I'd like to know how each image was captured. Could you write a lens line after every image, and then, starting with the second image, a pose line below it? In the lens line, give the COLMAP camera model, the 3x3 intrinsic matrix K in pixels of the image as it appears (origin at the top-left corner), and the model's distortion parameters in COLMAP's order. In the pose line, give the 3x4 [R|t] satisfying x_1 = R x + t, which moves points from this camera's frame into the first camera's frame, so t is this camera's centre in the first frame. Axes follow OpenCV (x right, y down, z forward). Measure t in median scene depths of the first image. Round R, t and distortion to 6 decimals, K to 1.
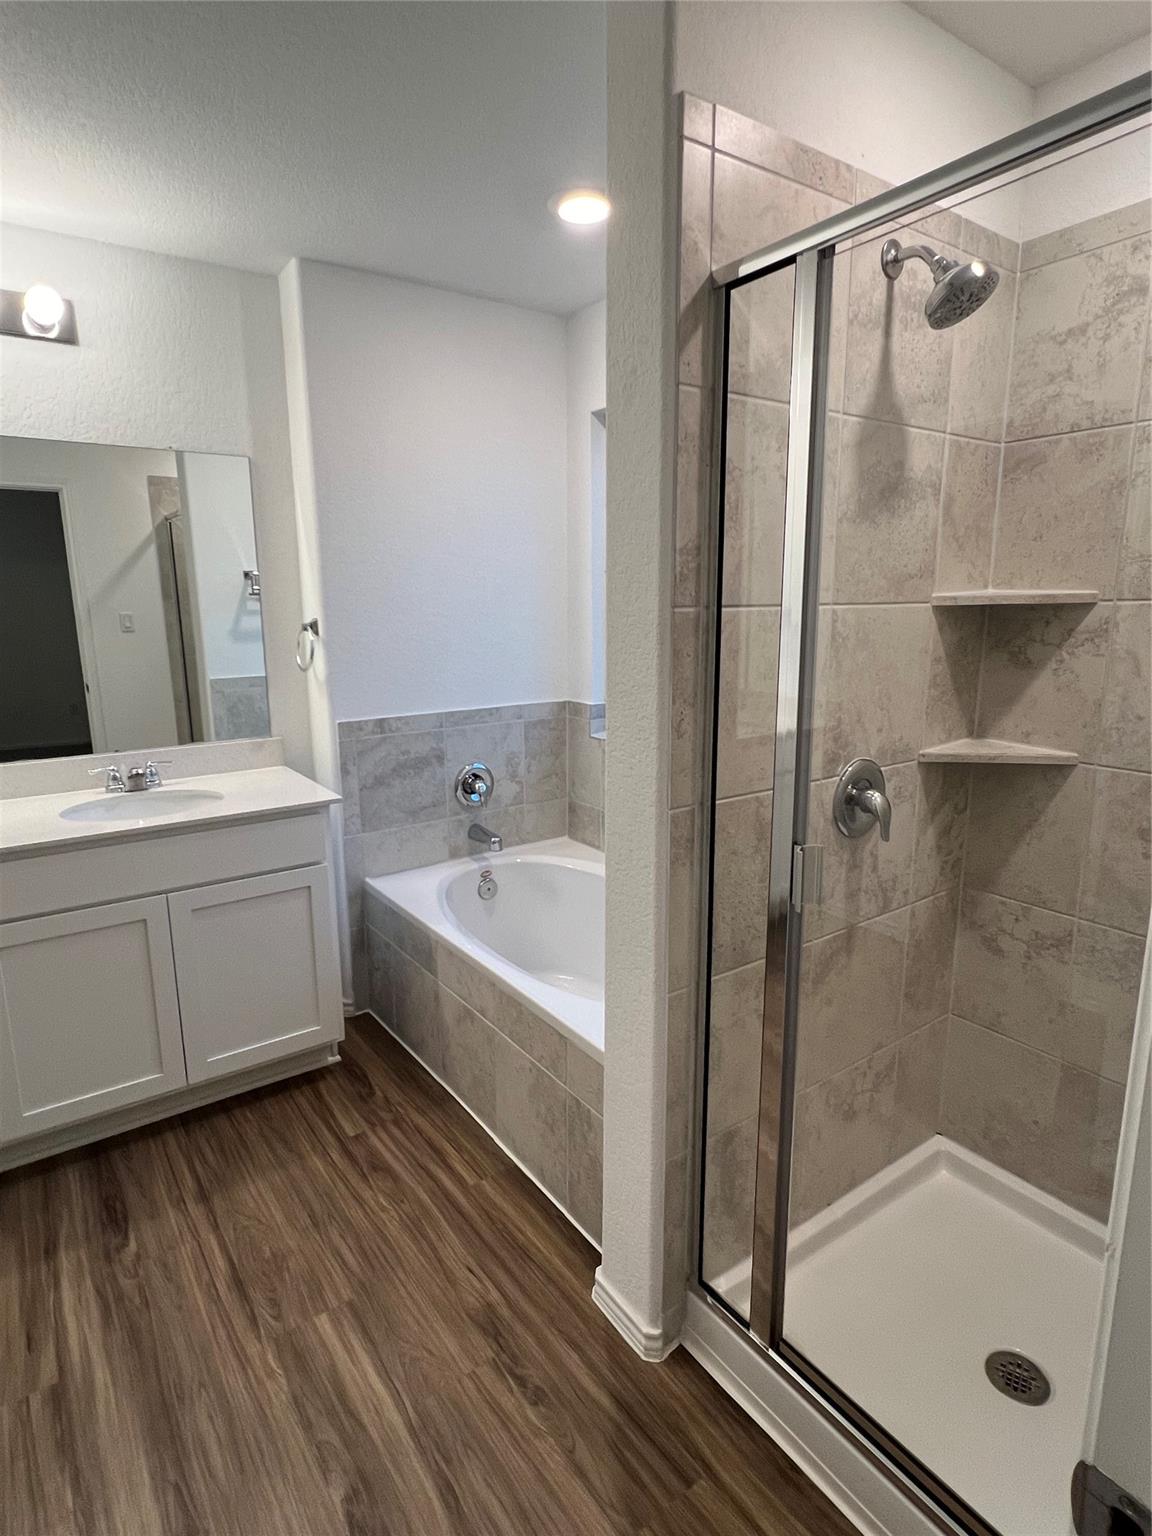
lens RADIAL K [[827.9, 0, 583.1], [0, 827.9, 771.9], [0, 0, 1]] dist [-0.004075, 0.001790]
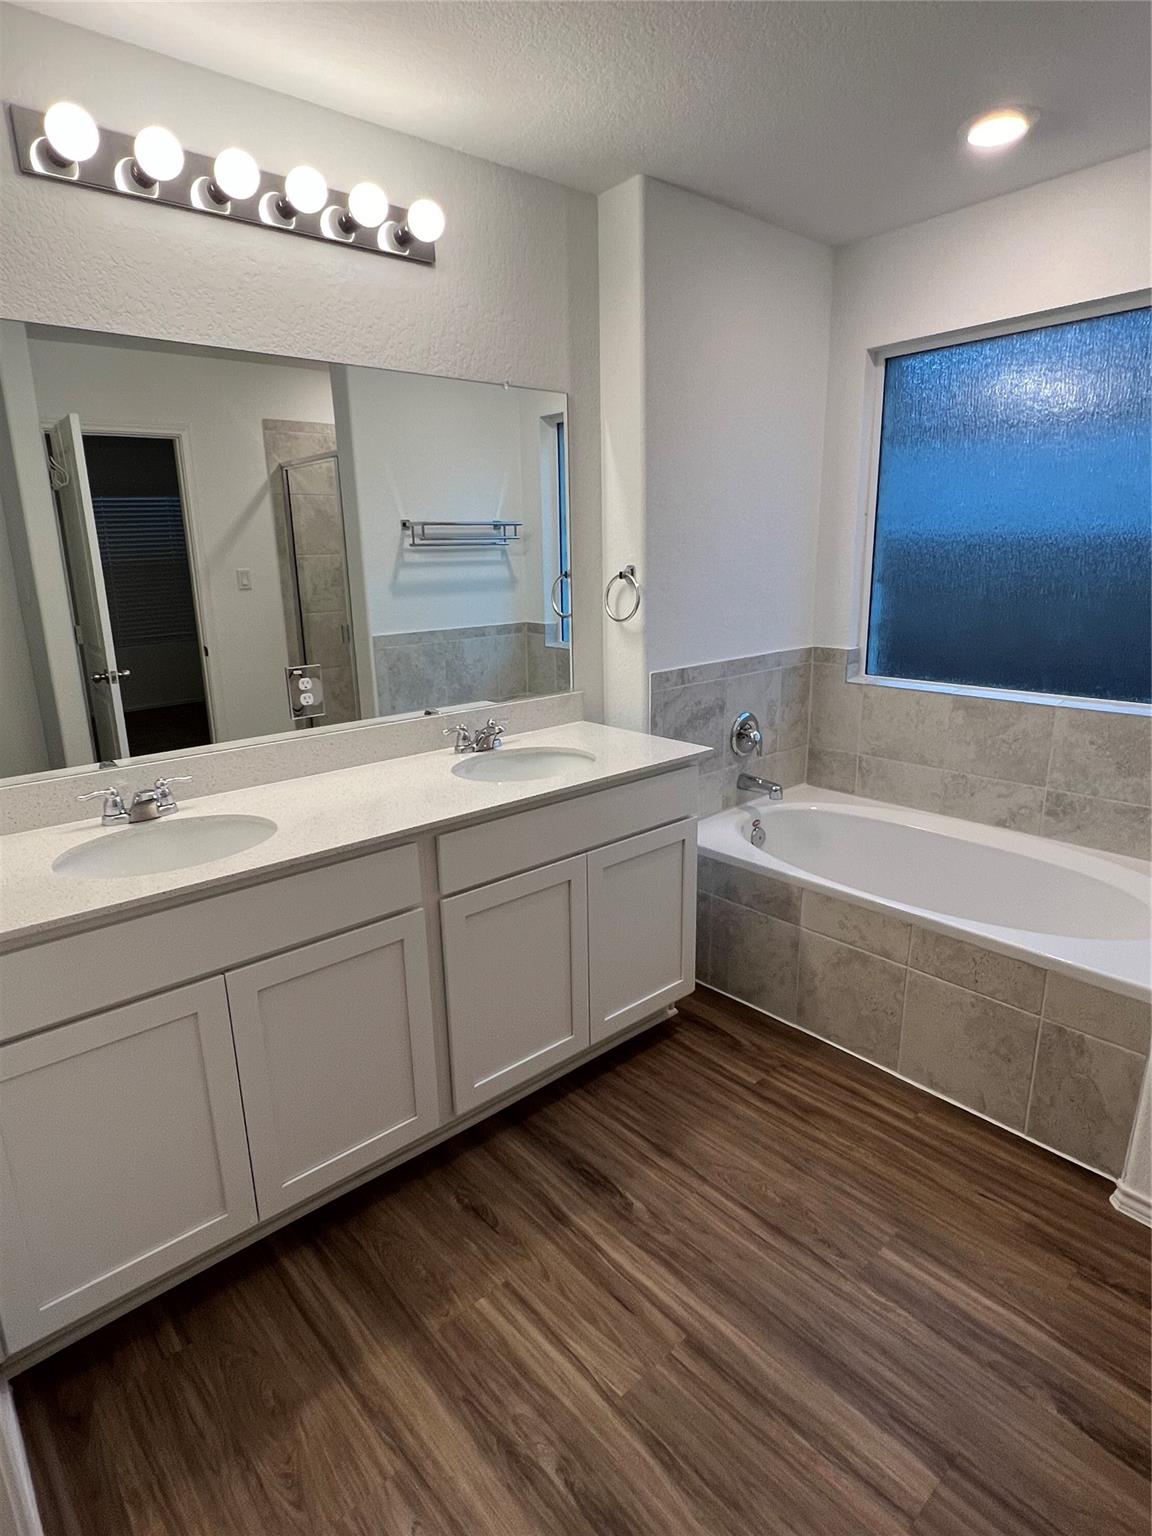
lens RADIAL K [[827.9, 0, 581.2], [0, 827.9, 775.5], [0, 0, 1]] dist [-0.004075, 0.001790]
pose [[0.994774, -0.042429, 0.092870, -0.462711], [0.036985, 0.997539, 0.059568, -0.001108], [-0.095168, -0.055822, 0.993895, 0.032303]]
